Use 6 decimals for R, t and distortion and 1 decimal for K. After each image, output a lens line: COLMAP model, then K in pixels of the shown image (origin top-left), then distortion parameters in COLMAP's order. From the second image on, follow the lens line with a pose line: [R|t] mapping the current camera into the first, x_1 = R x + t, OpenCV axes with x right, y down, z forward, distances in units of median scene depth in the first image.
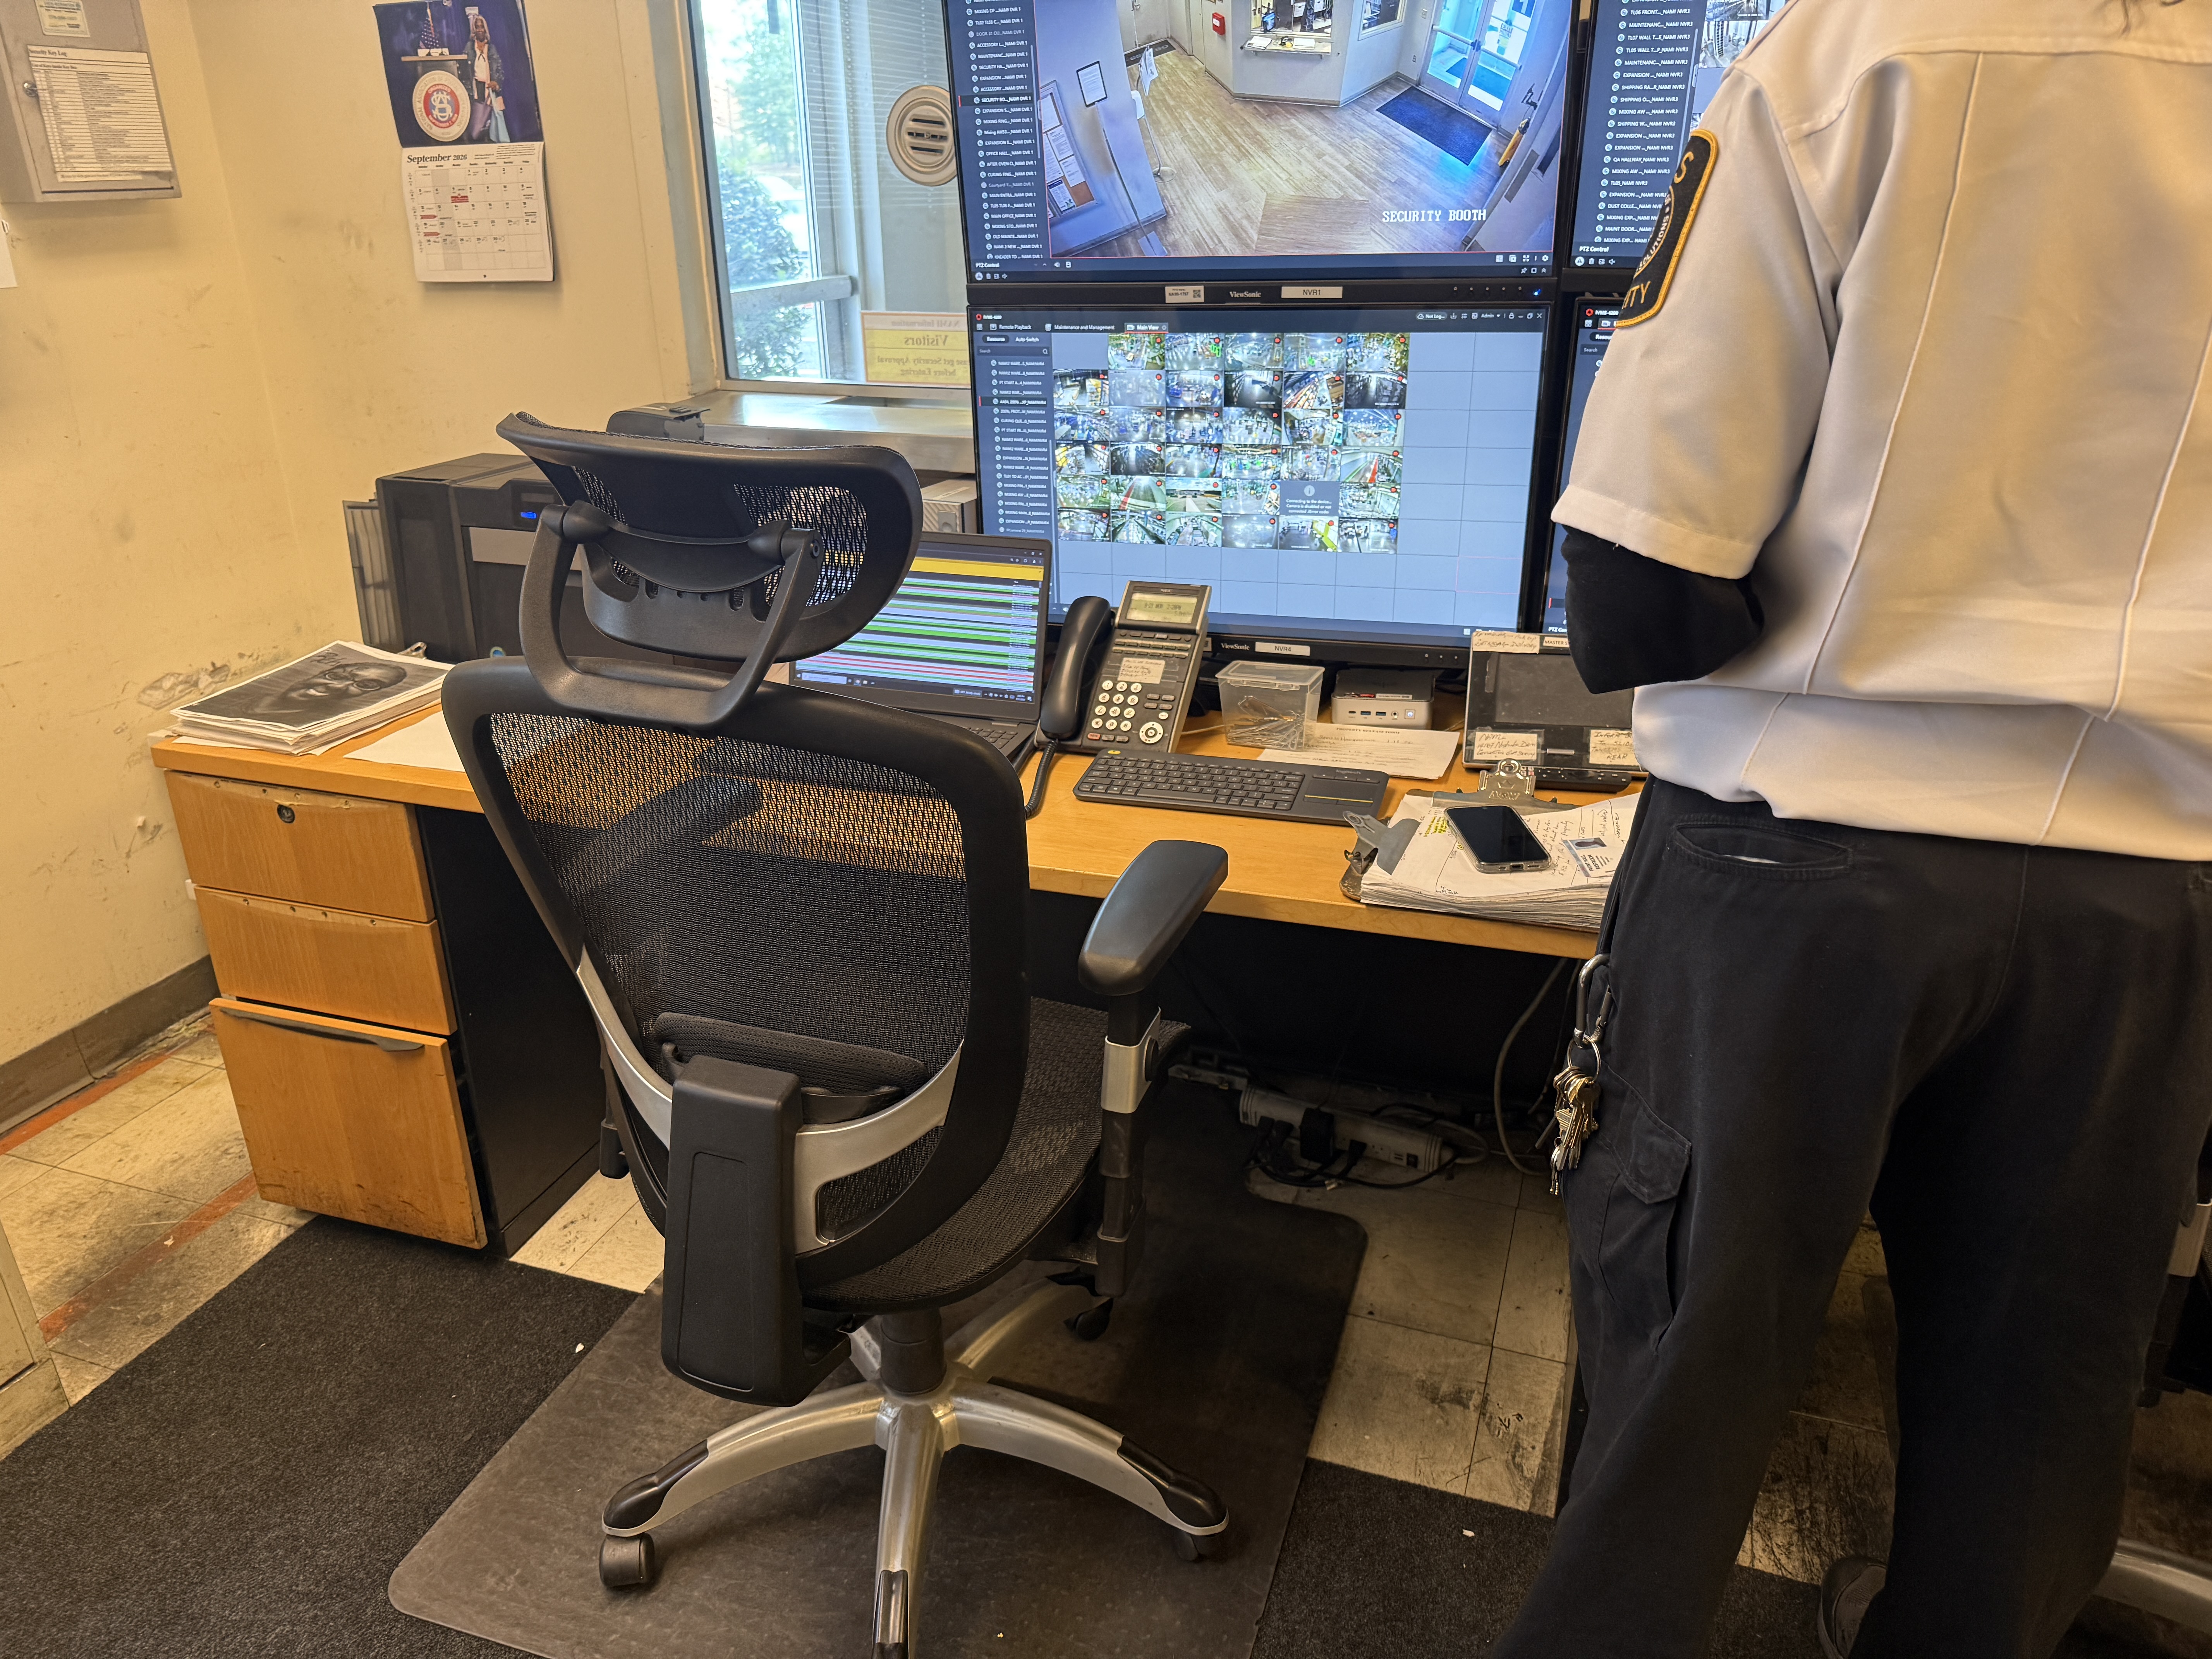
lens RADIAL K [[1550.3, 0, 1105.3], [0, 1550.3, 816.2], [0, 0, 1]] dist [0.059999, -0.081434]
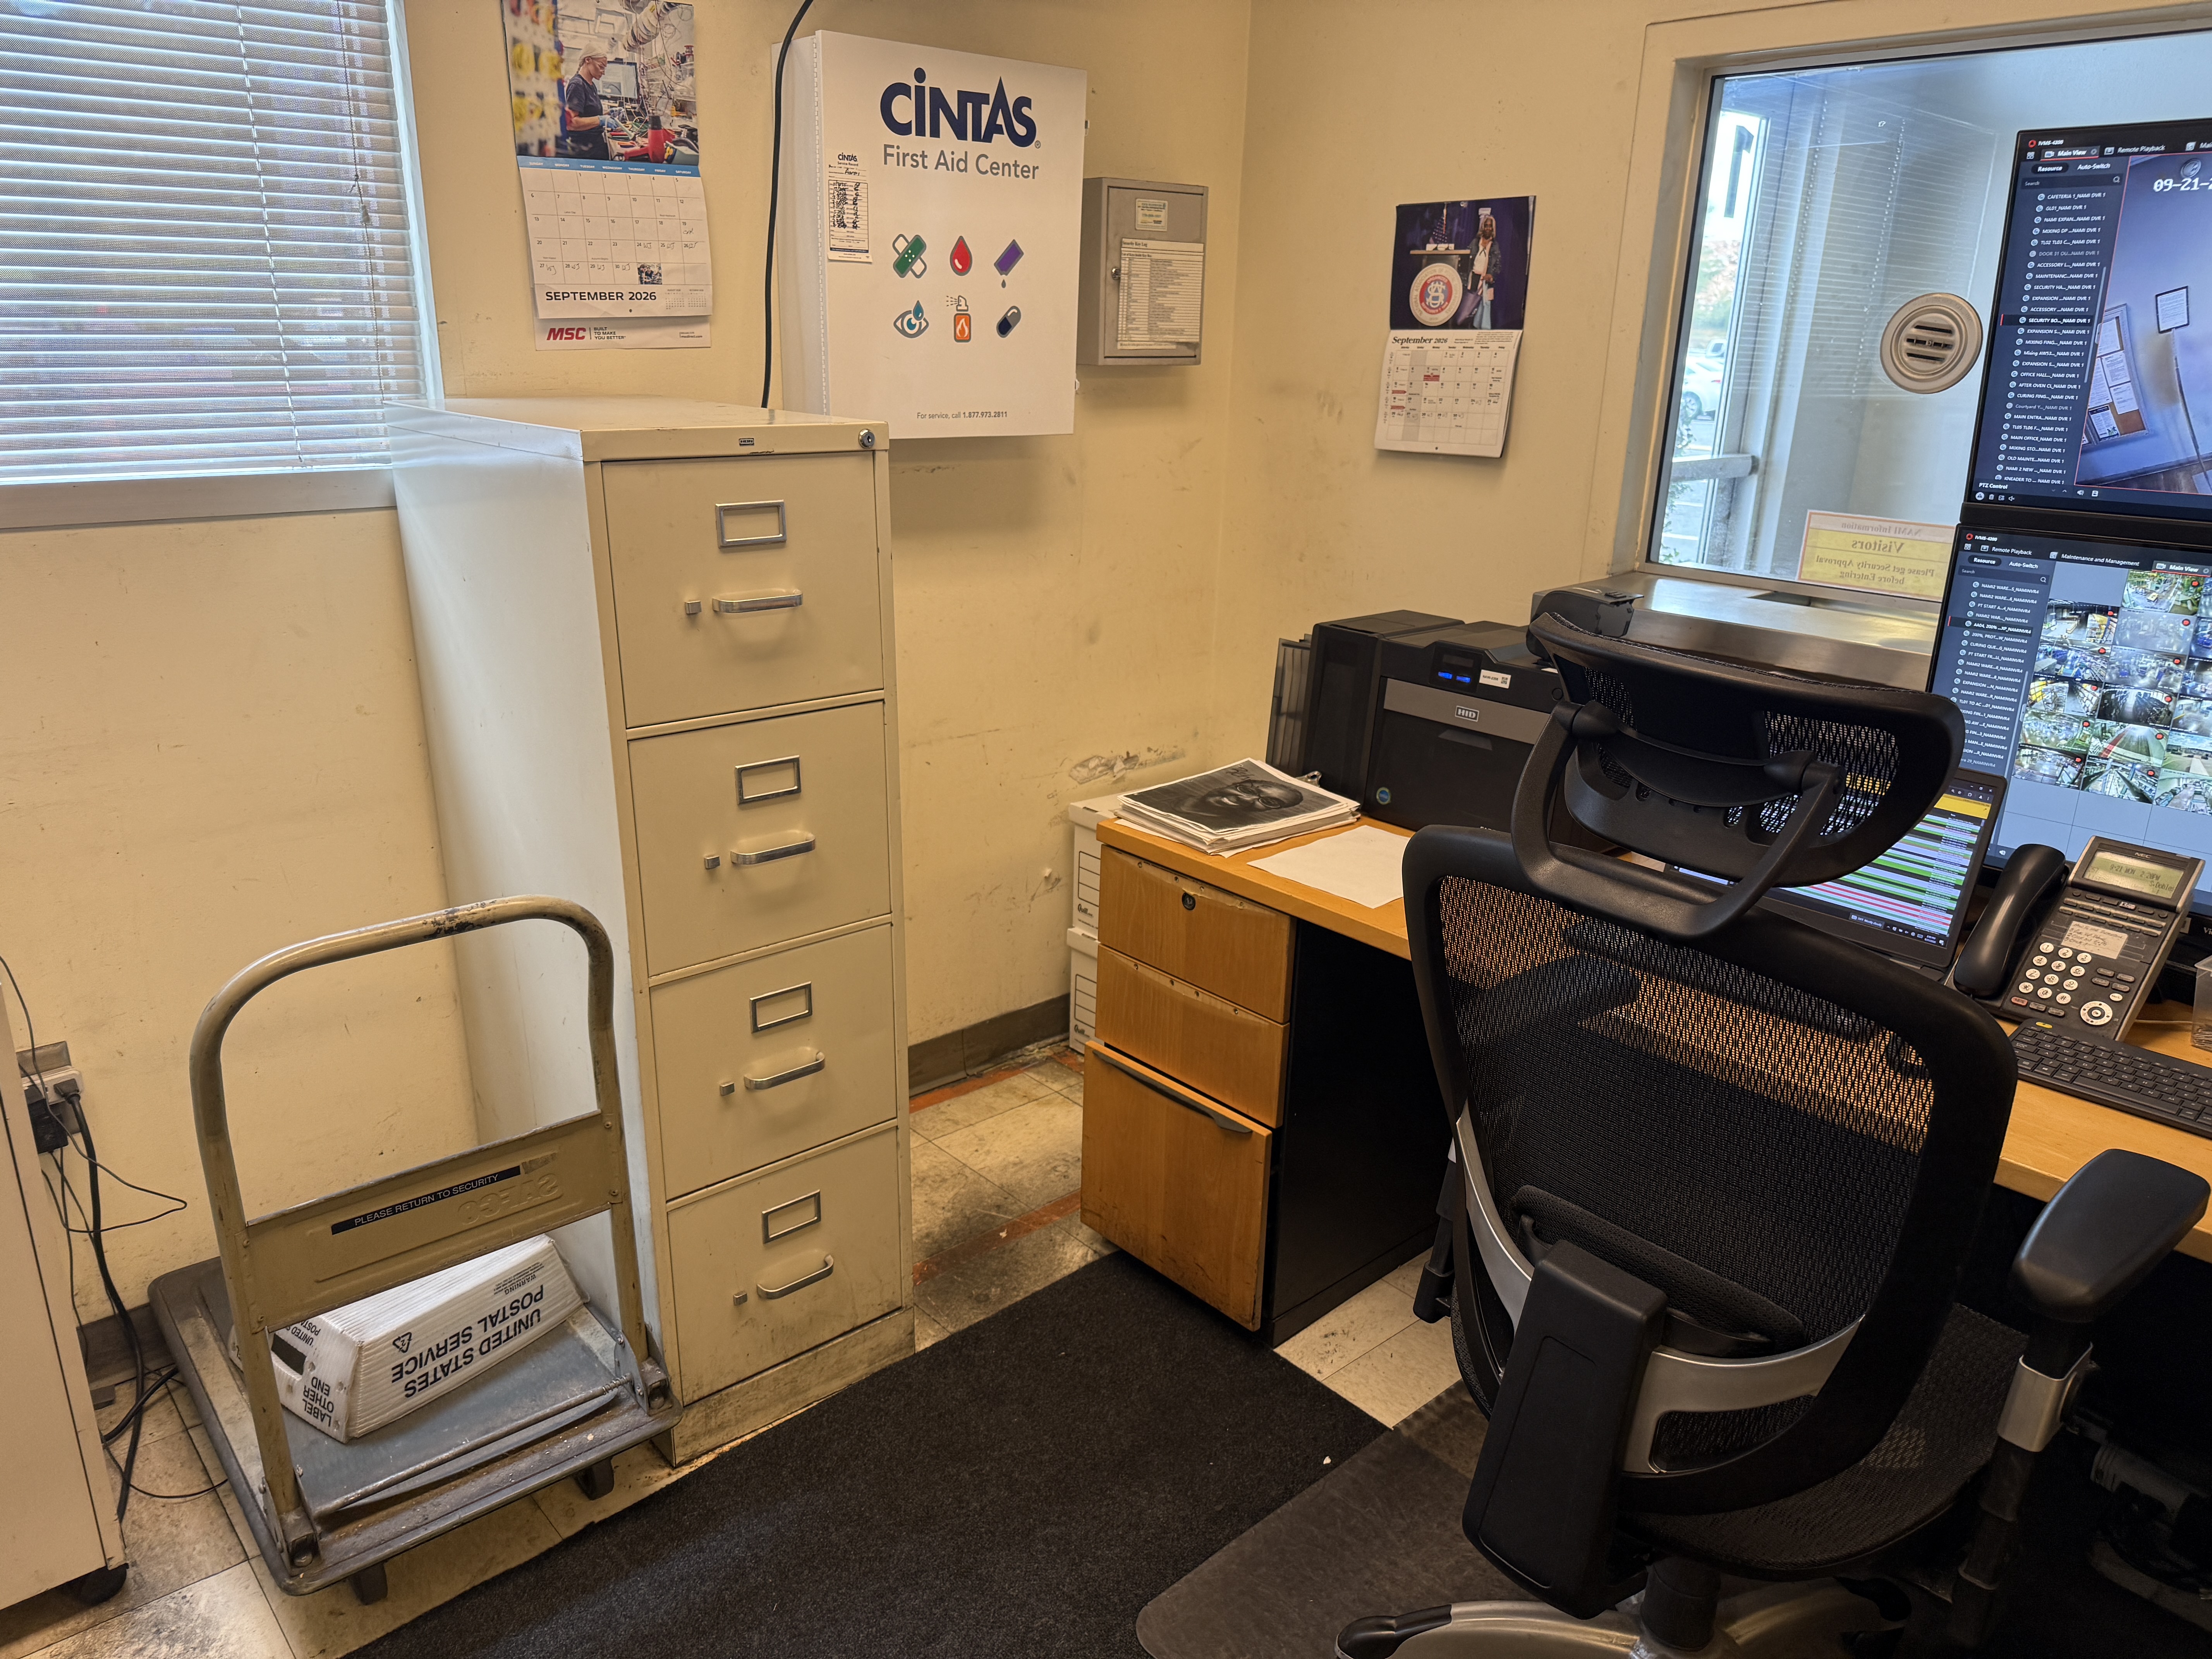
lens RADIAL K [[1550.3, 0, 1048.4], [0, 1550.3, 810.8], [0, 0, 1]] dist [0.059999, -0.081434]
pose [[0.877607, 0.182621, -0.443232, -0.118709], [-0.215343, 0.976240, -0.024150, -0.016504], [0.428291, 0.116641, 0.896081, -0.061140]]
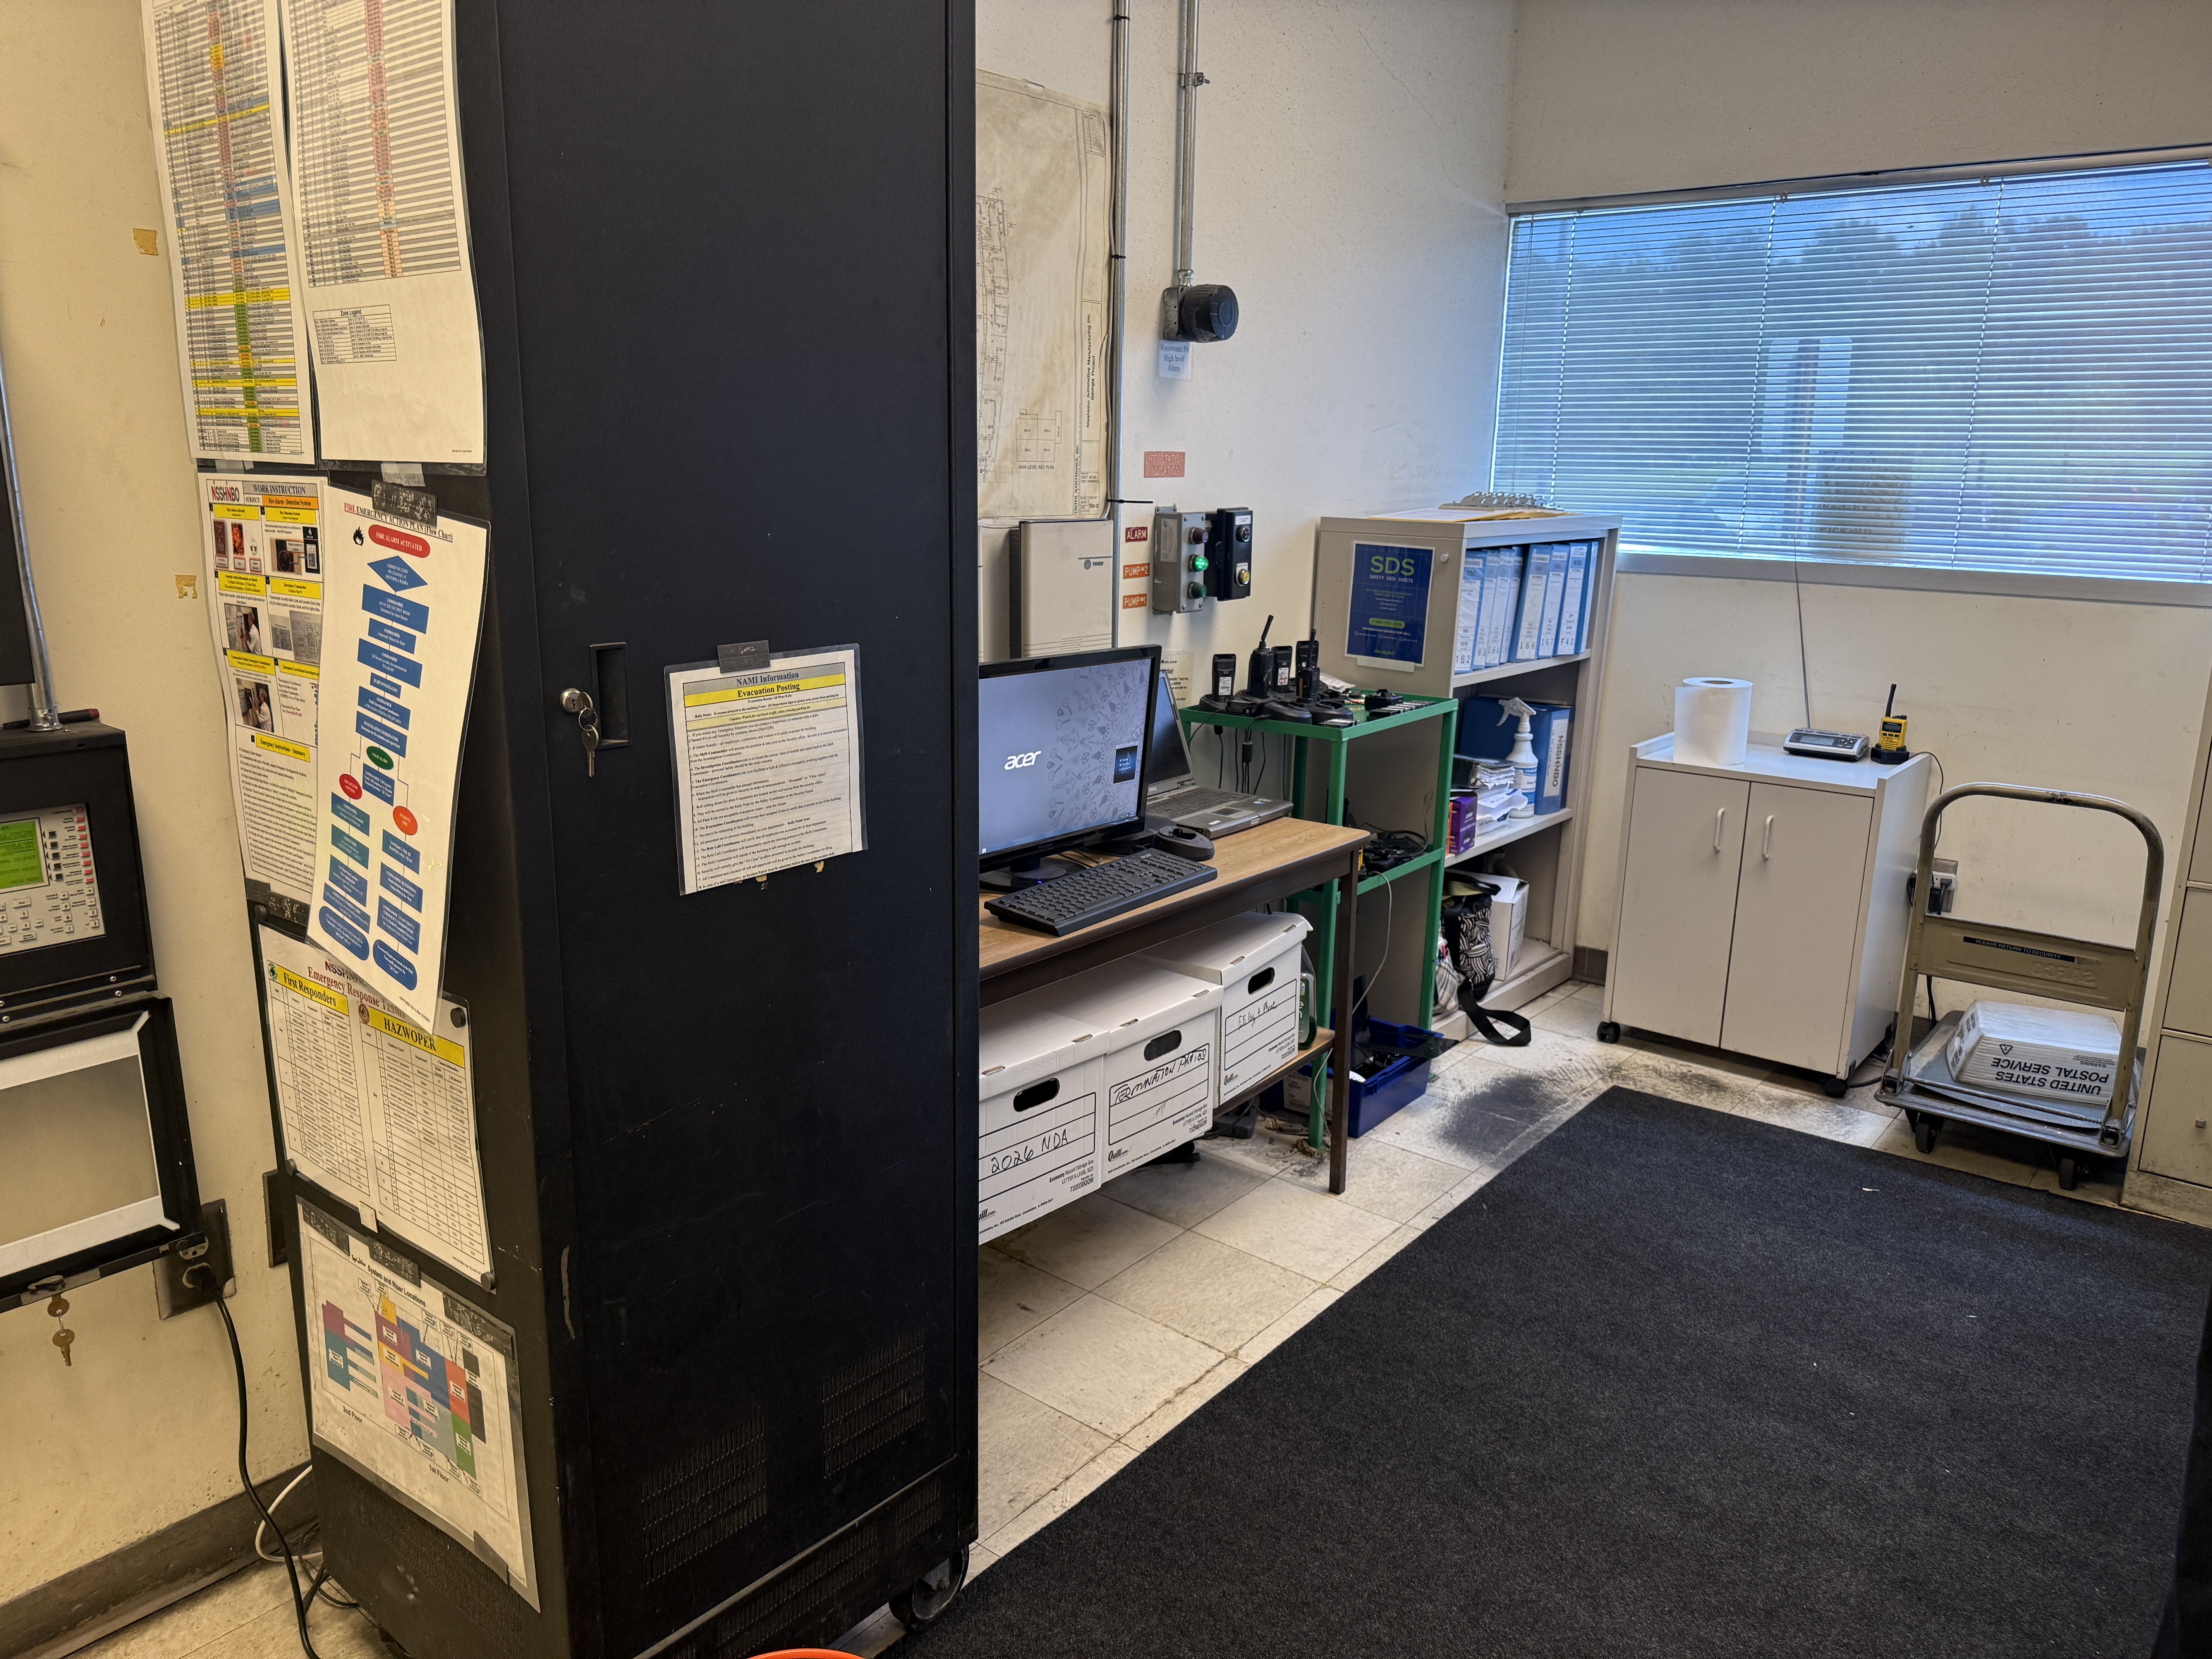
lens RADIAL K [[1550.3, 0, 1090.2], [0, 1550.3, 836.8], [0, 0, 1]] dist [0.059999, -0.081434]
pose [[-0.324840, 0.231976, -0.916878, 1.122100], [-0.371564, 0.860201, 0.349278, -0.066693], [0.869723, 0.454139, -0.193234, 0.030396]]
